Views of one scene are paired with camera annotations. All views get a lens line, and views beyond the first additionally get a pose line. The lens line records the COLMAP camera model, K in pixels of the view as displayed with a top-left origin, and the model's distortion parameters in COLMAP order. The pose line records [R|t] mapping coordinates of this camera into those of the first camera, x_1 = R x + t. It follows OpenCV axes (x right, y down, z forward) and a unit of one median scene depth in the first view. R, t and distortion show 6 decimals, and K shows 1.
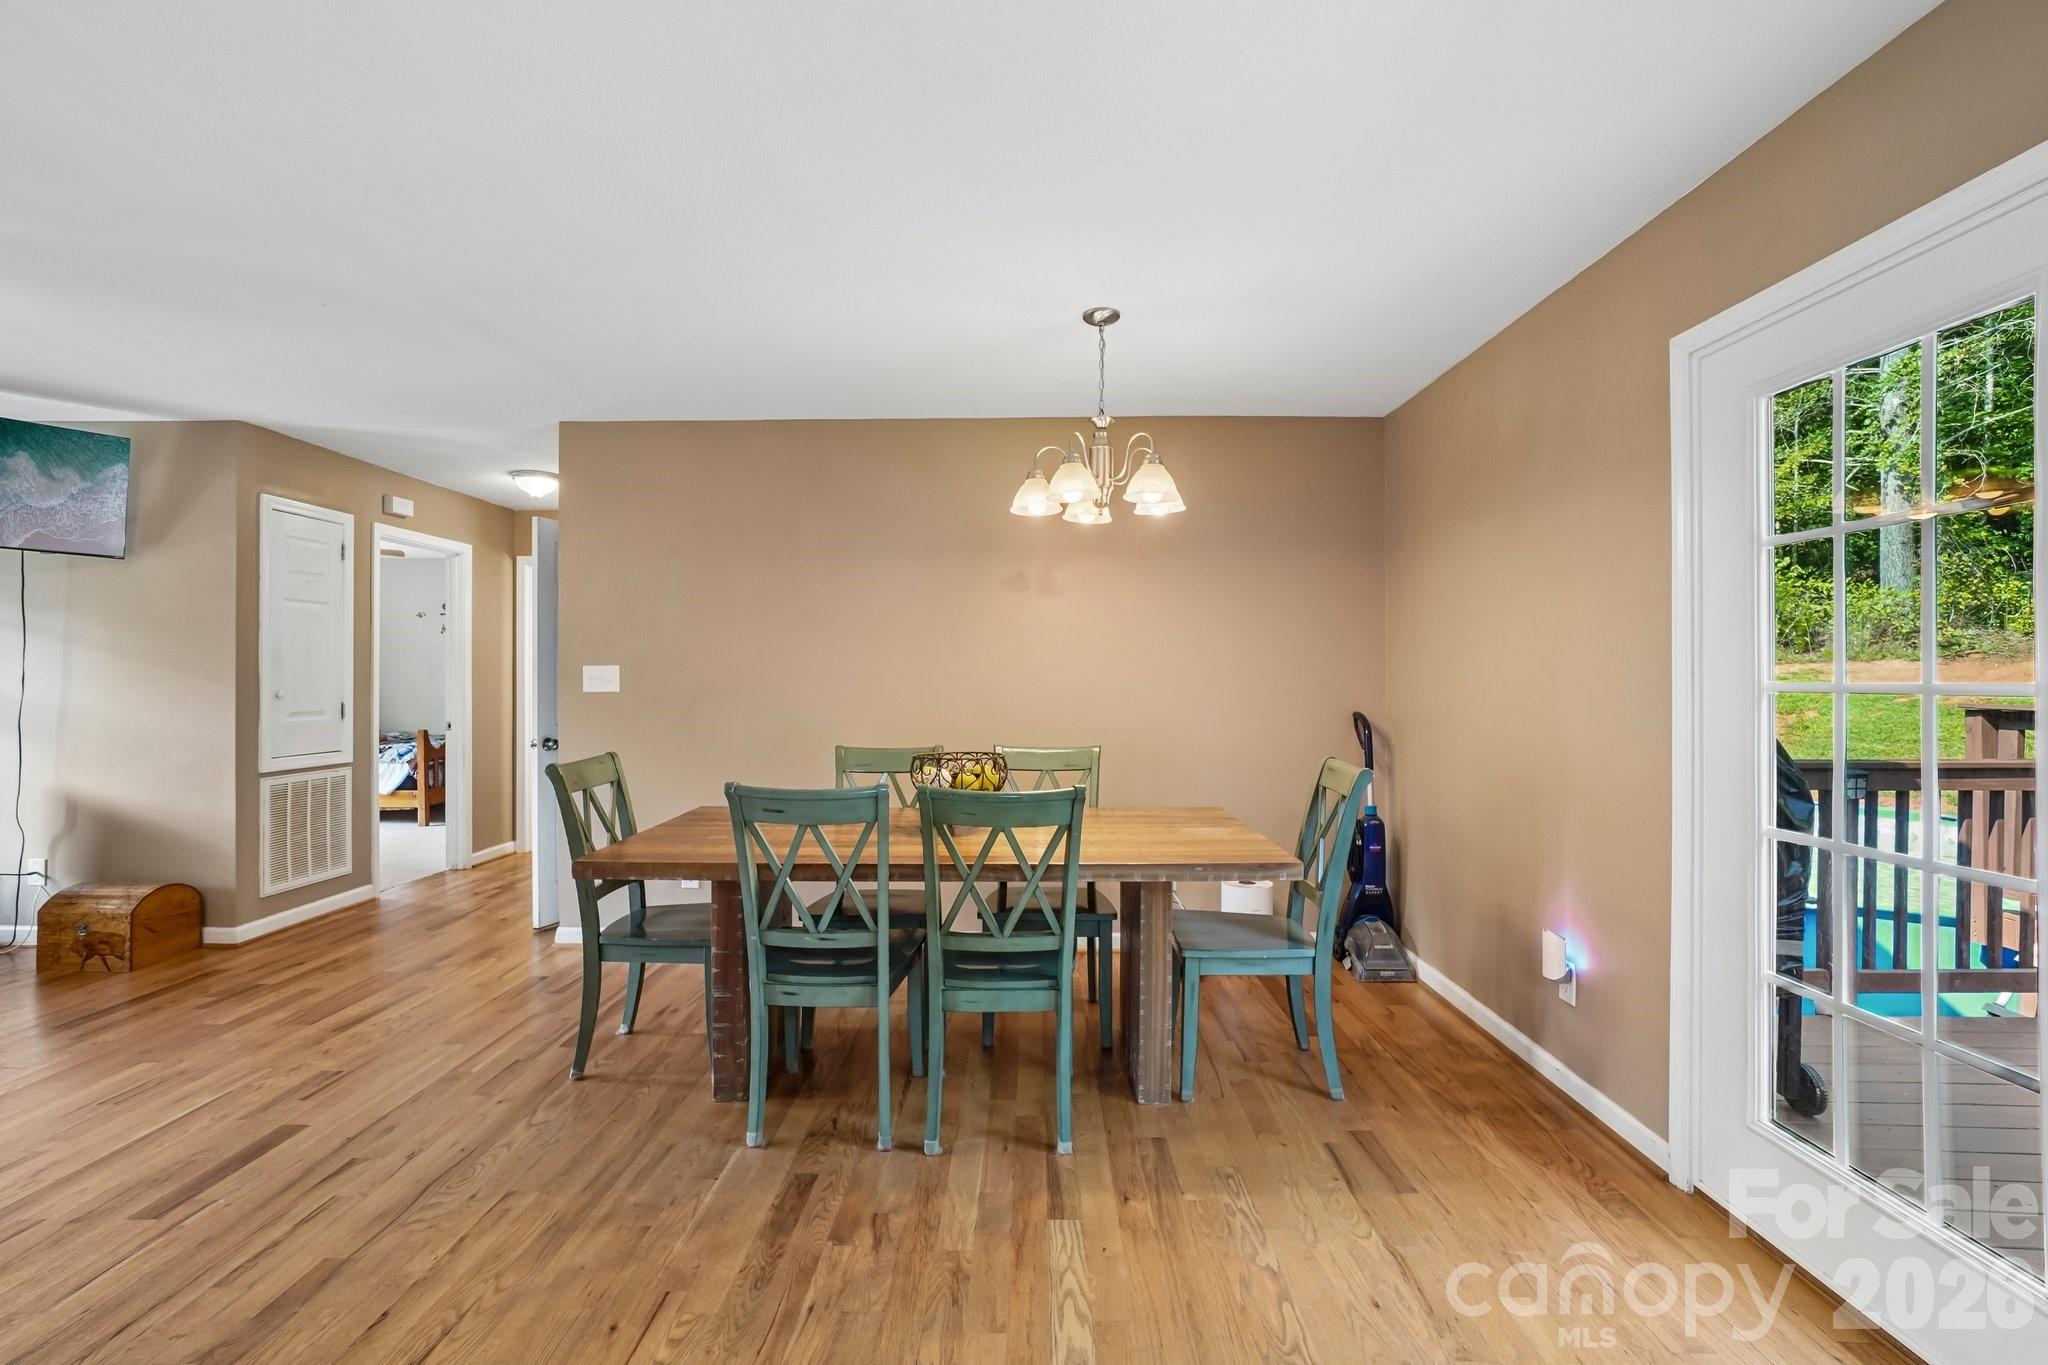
lens RADIAL K [[910.3, 0, 1022.1], [0, 910.3, 672.4], [0, 0, 1]] dist [-0.050545, 0.023932]
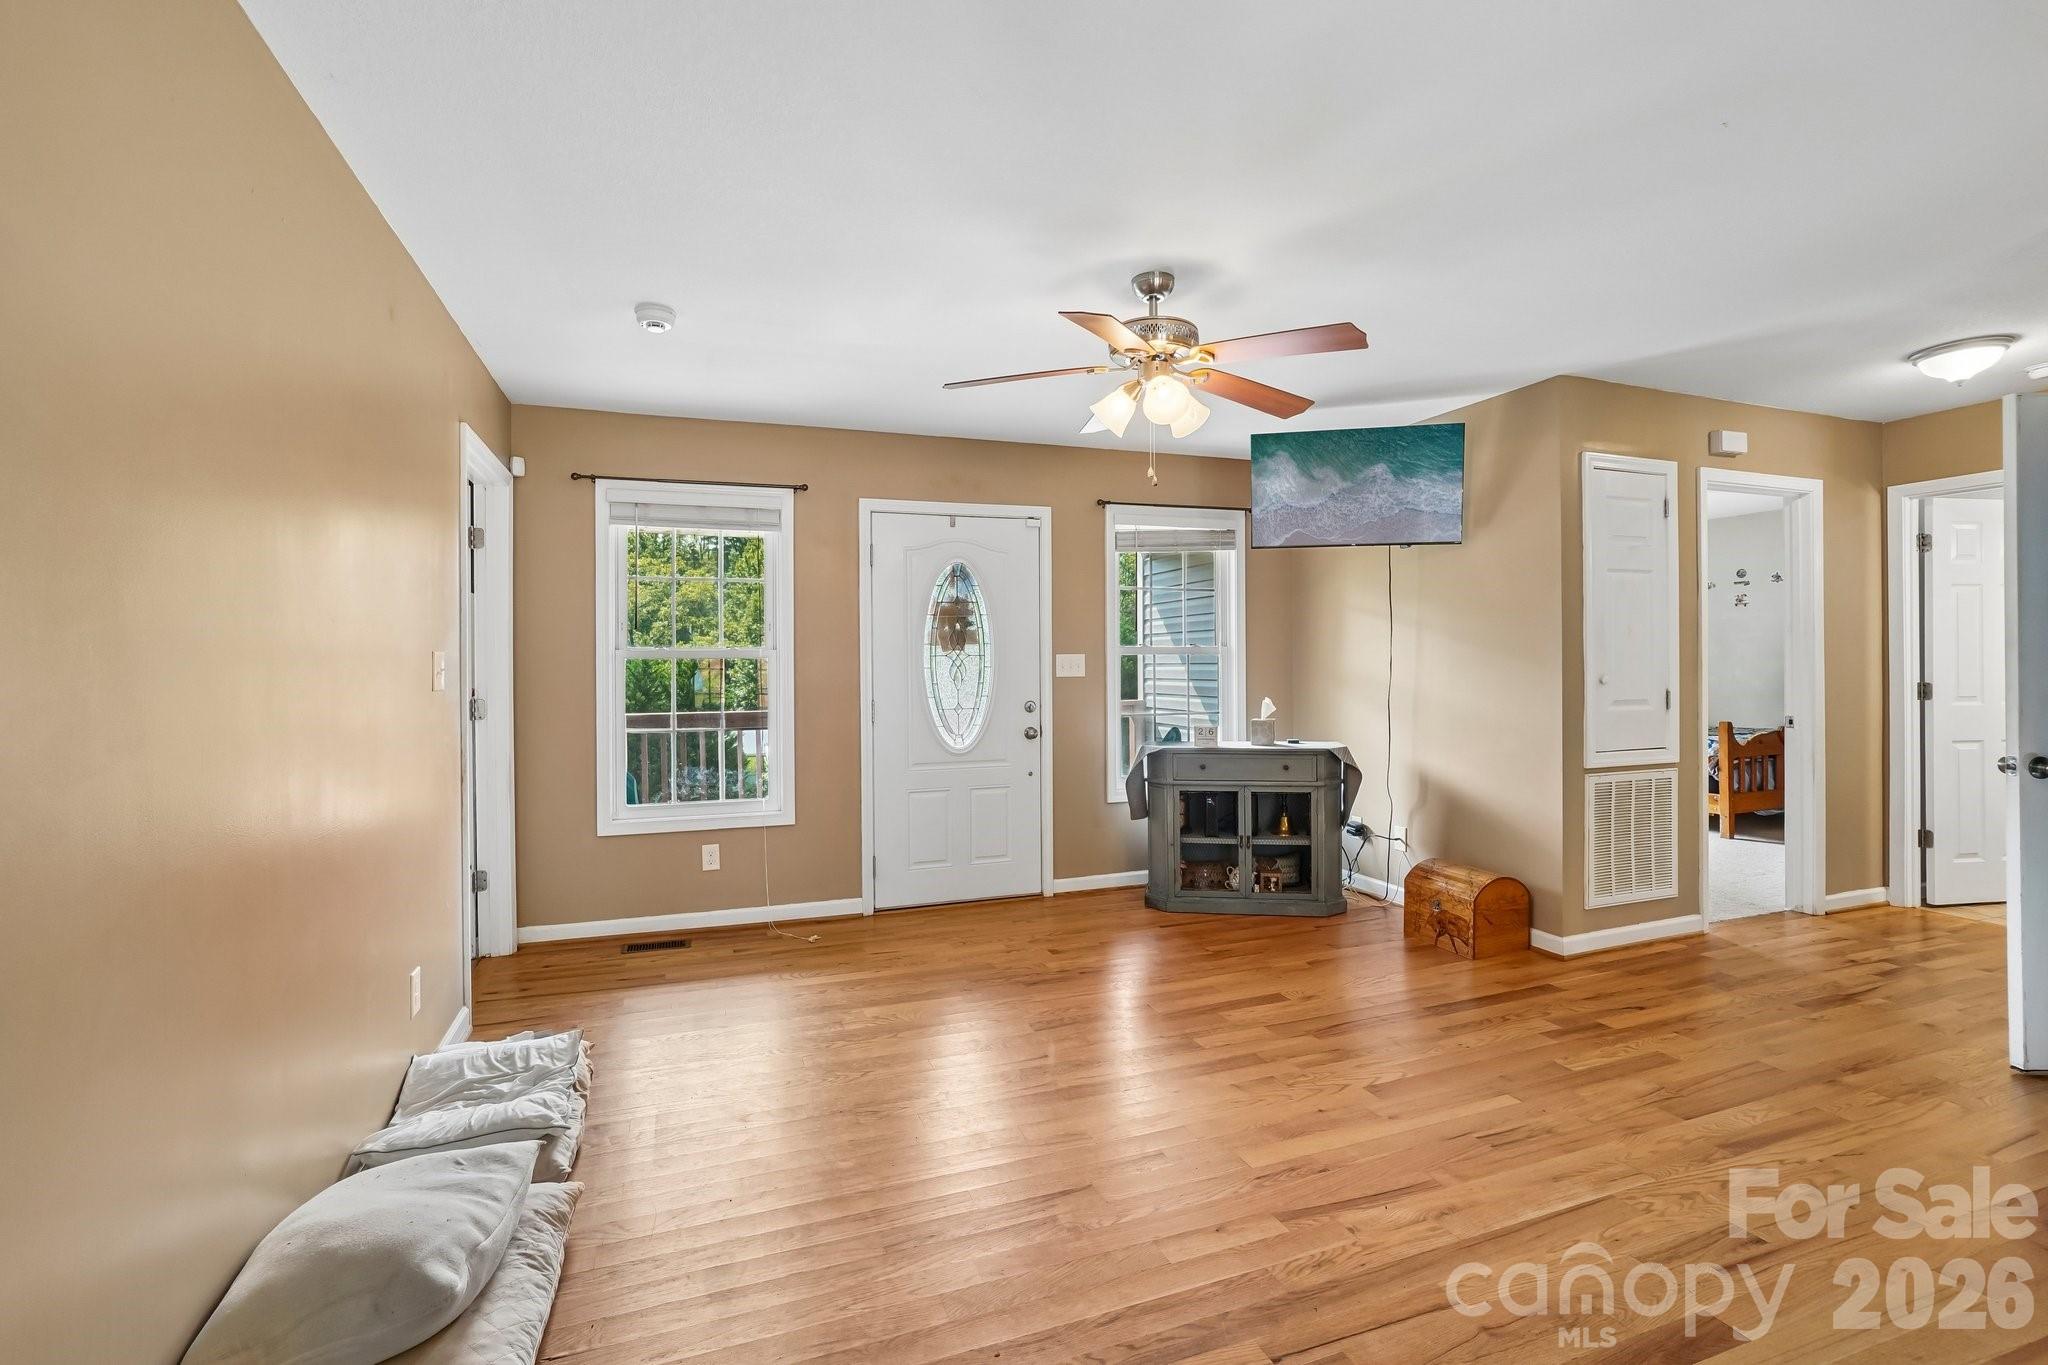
lens RADIAL K [[910.3, 0, 1022.1], [0, 910.3, 672.4], [0, 0, 1]] dist [-0.050545, 0.023932]
pose [[0.359606, 0.005860, -0.933086, -0.225346], [0.012956, 0.999853, 0.011273, 0.000548], [0.933014, -0.016143, 0.359477, 0.155863]]
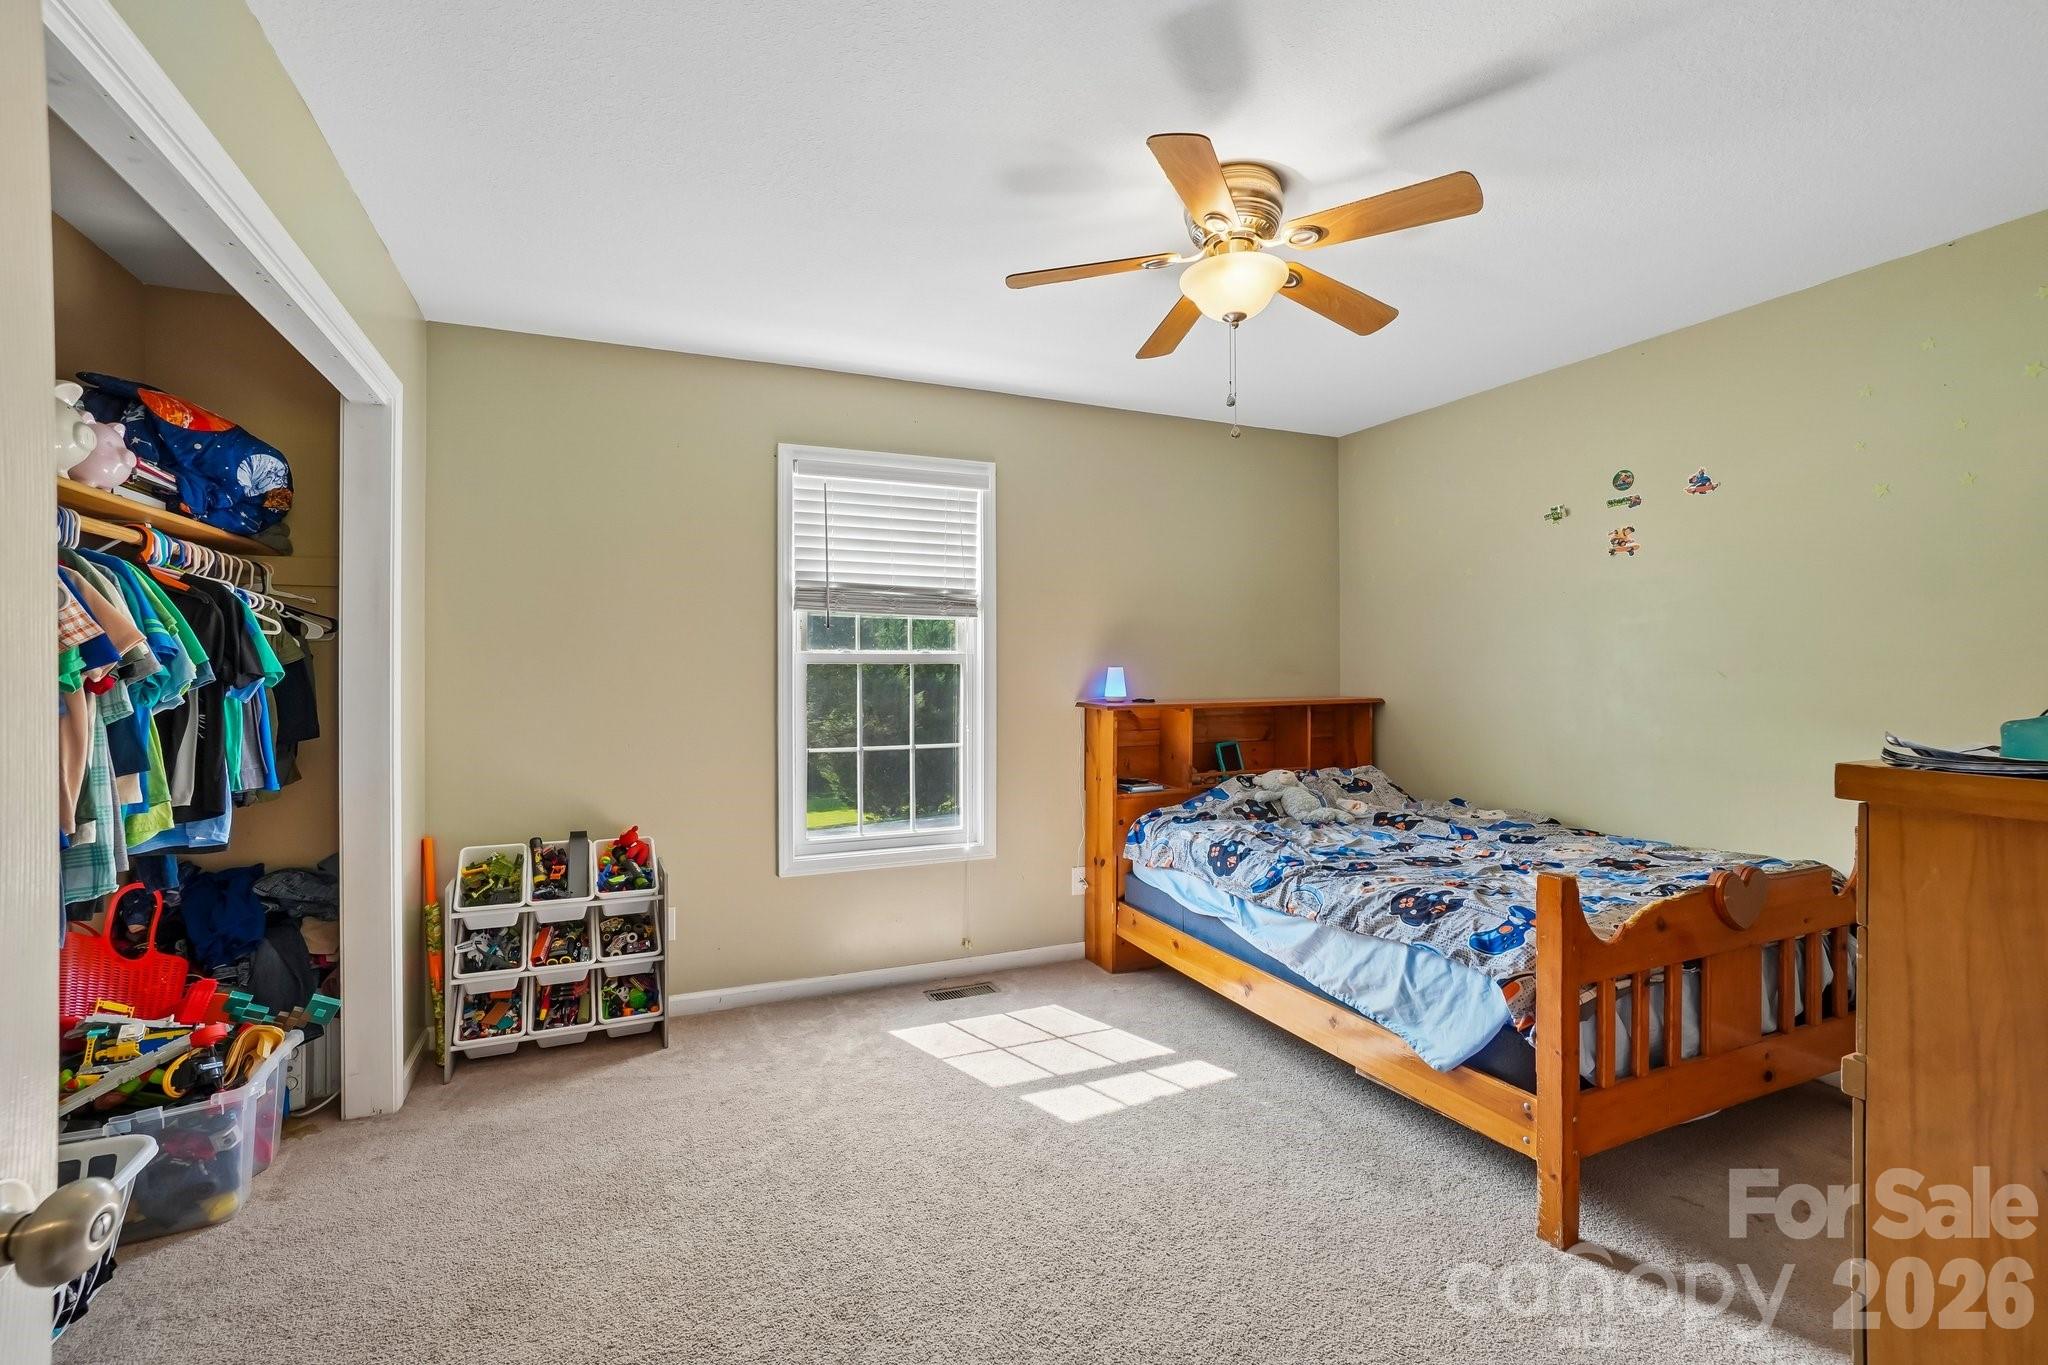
lens RADIAL K [[910.3, 0, 1022.1], [0, 910.3, 672.4], [0, 0, 1]] dist [-0.050545, 0.023932]
pose [[0.416527, -0.001078, -0.909123, -0.828364], [0.005350, 0.999985, 0.001266, 0.005520], [0.909107, -0.005391, 0.416527, 1.246812]]
